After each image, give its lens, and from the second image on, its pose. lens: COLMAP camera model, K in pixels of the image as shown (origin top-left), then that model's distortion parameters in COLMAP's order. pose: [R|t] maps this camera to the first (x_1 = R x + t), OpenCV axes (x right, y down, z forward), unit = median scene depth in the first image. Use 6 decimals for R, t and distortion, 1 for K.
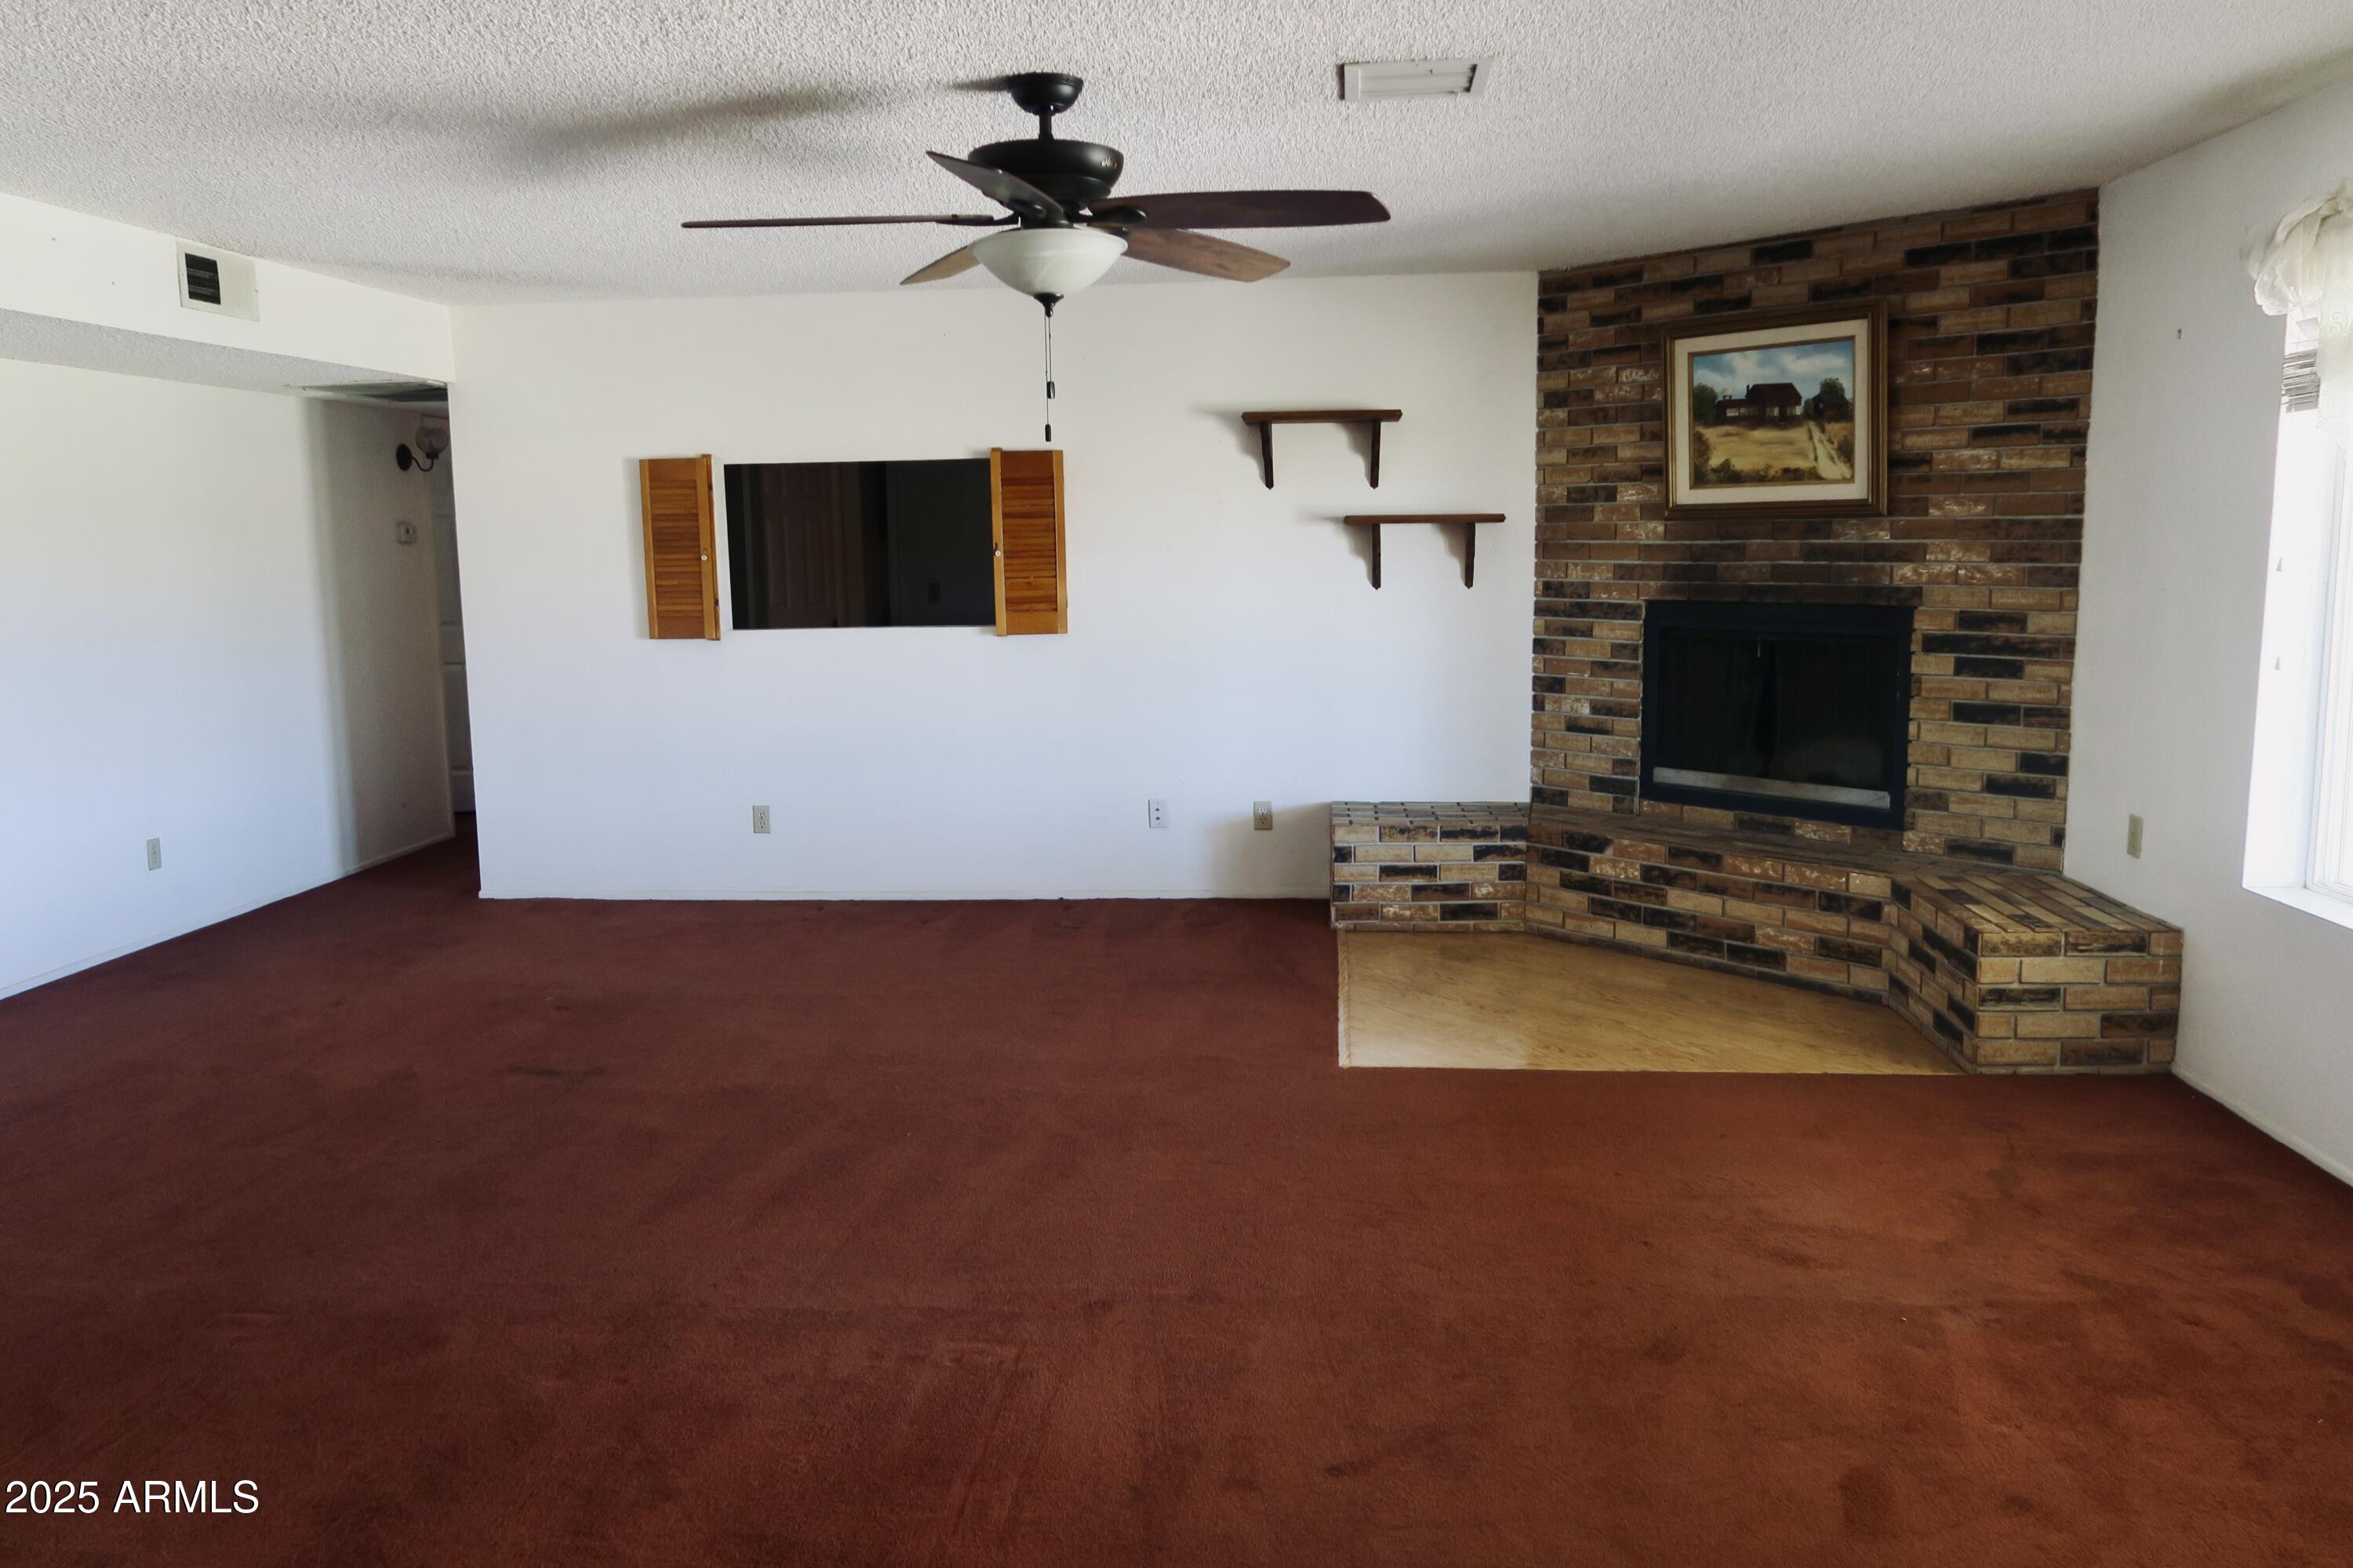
lens RADIAL K [[1665.6, 0, 1171.7], [0, 1665.6, 771.6], [0, 0, 1]] dist [-0.009384, 0.003151]
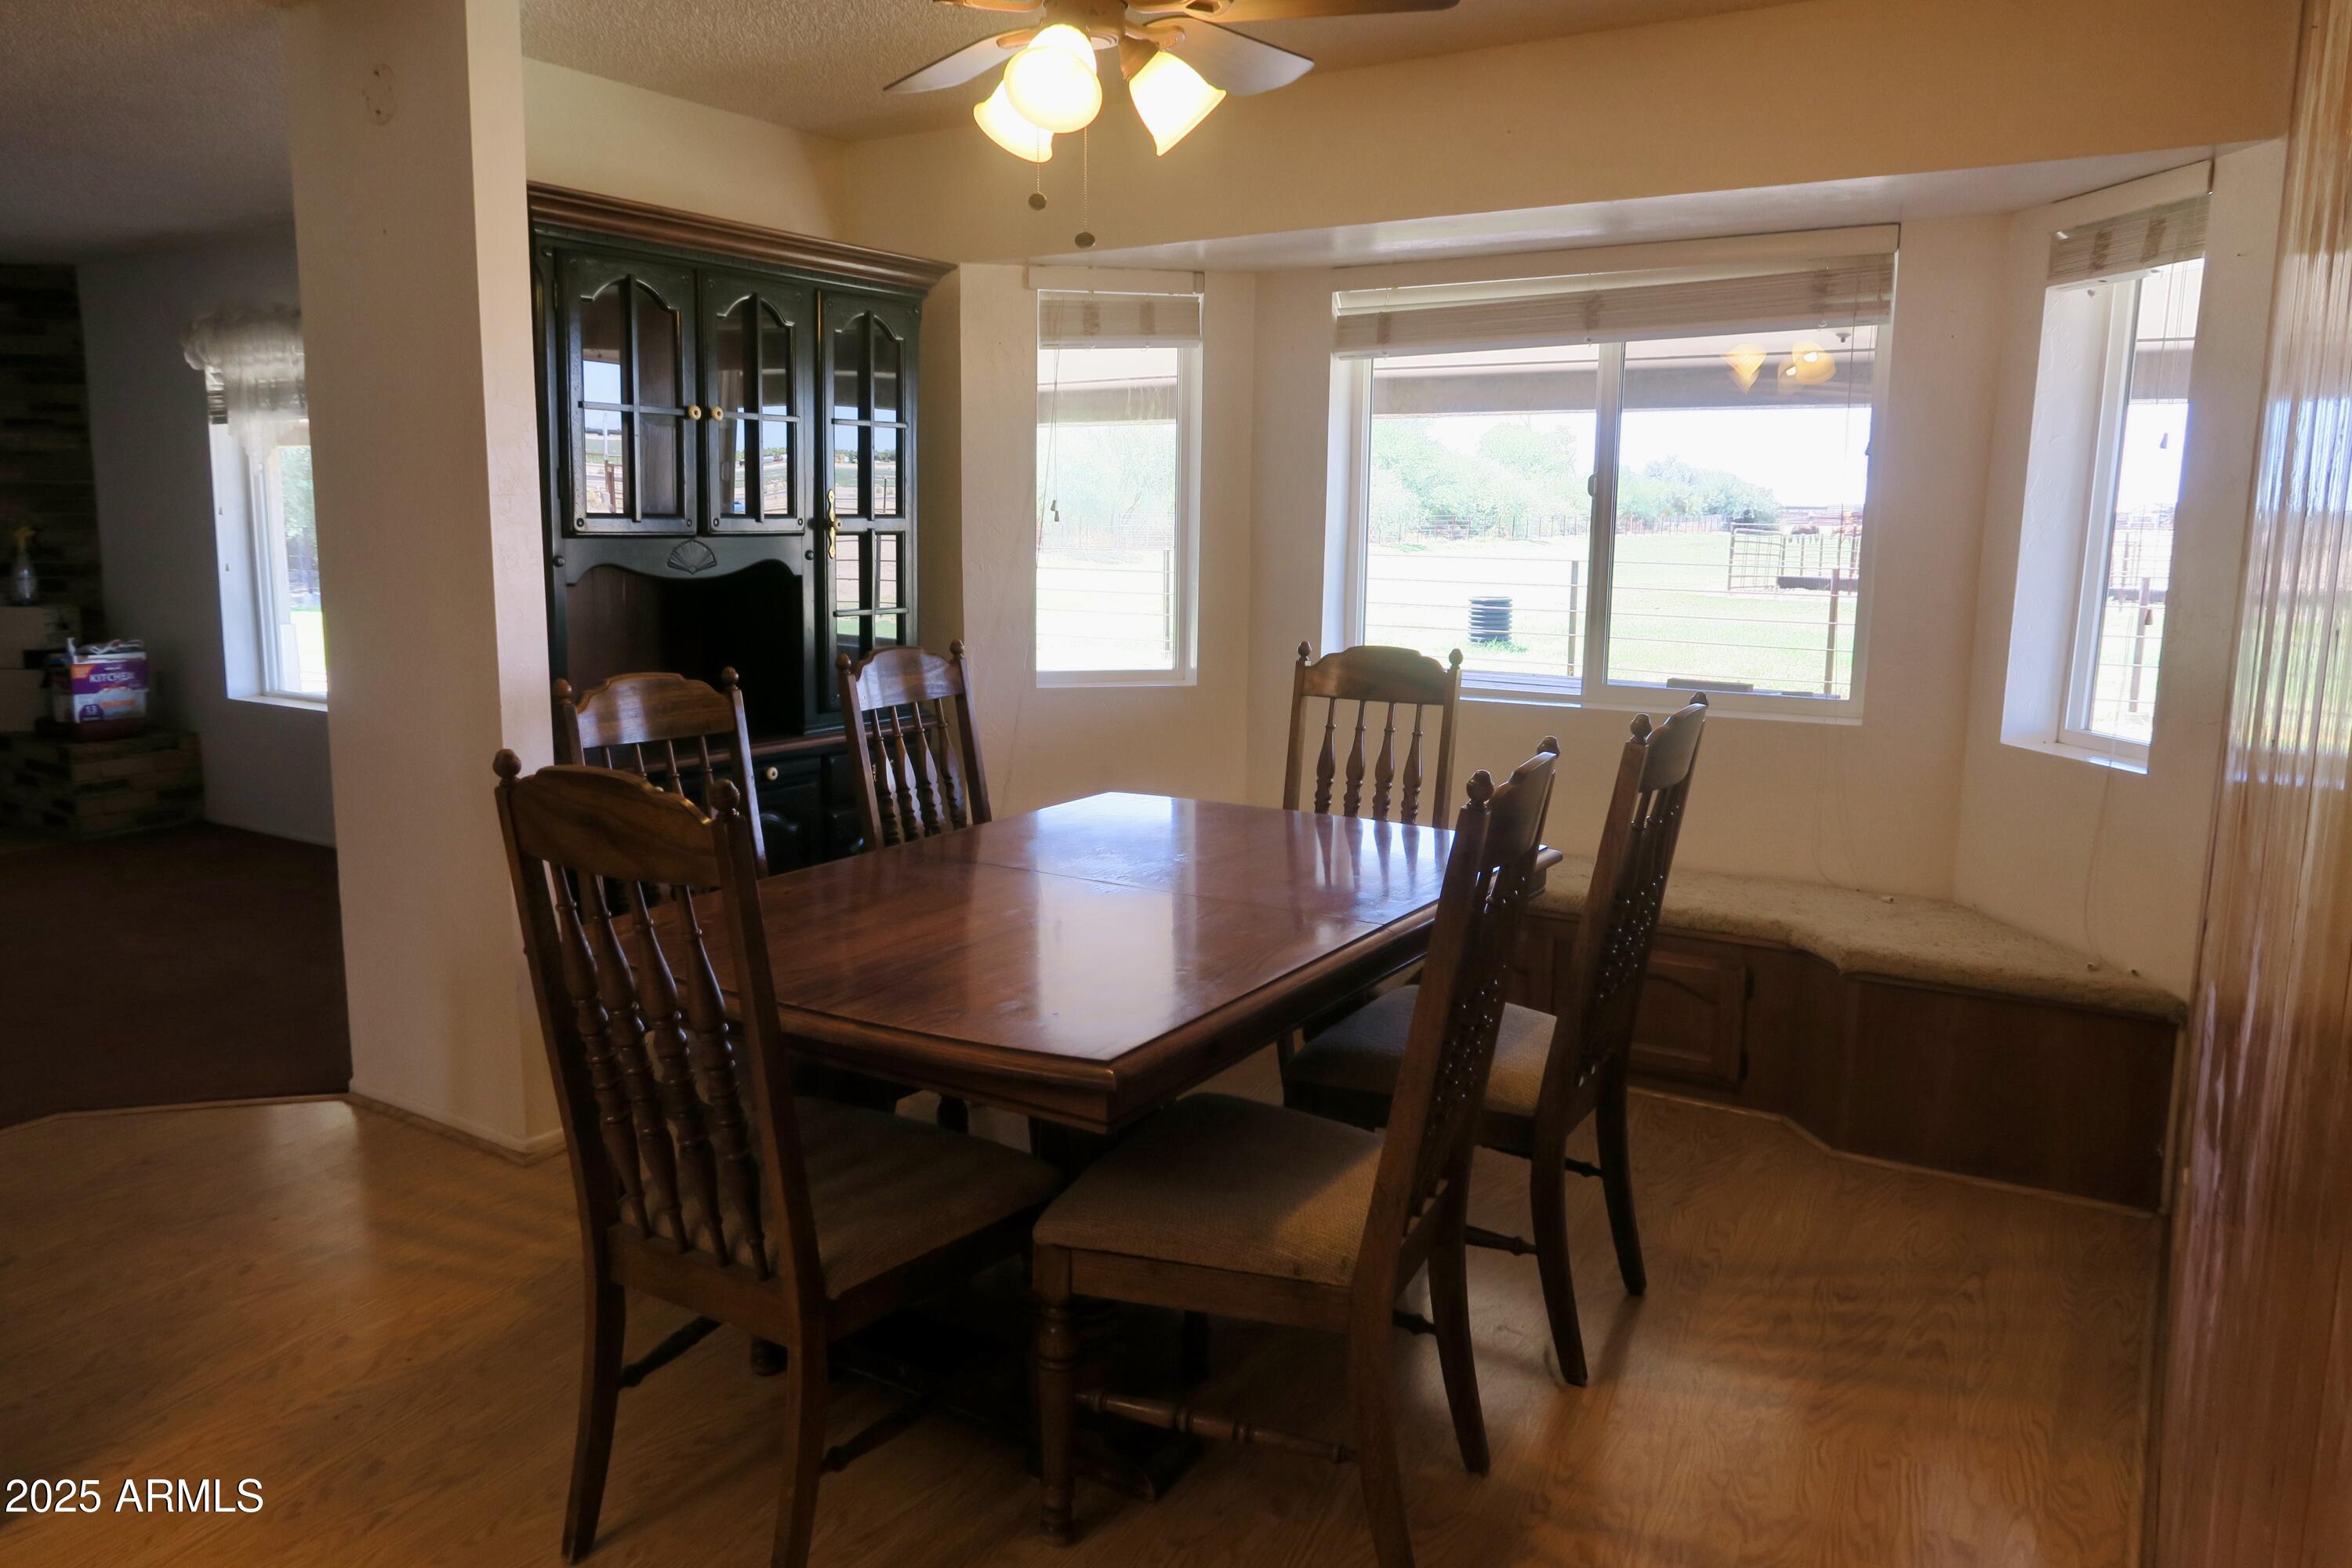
lens RADIAL K [[1664.8, 0, 1168.5], [0, 1664.8, 781.4], [0, 0, 1]] dist [-0.009384, 0.003151]
pose [[0.455883, -0.116690, 0.882357, -0.384527], [0.104600, 0.991522, 0.077084, 0.106738], [-0.883872, 0.057154, 0.464224, -0.574908]]
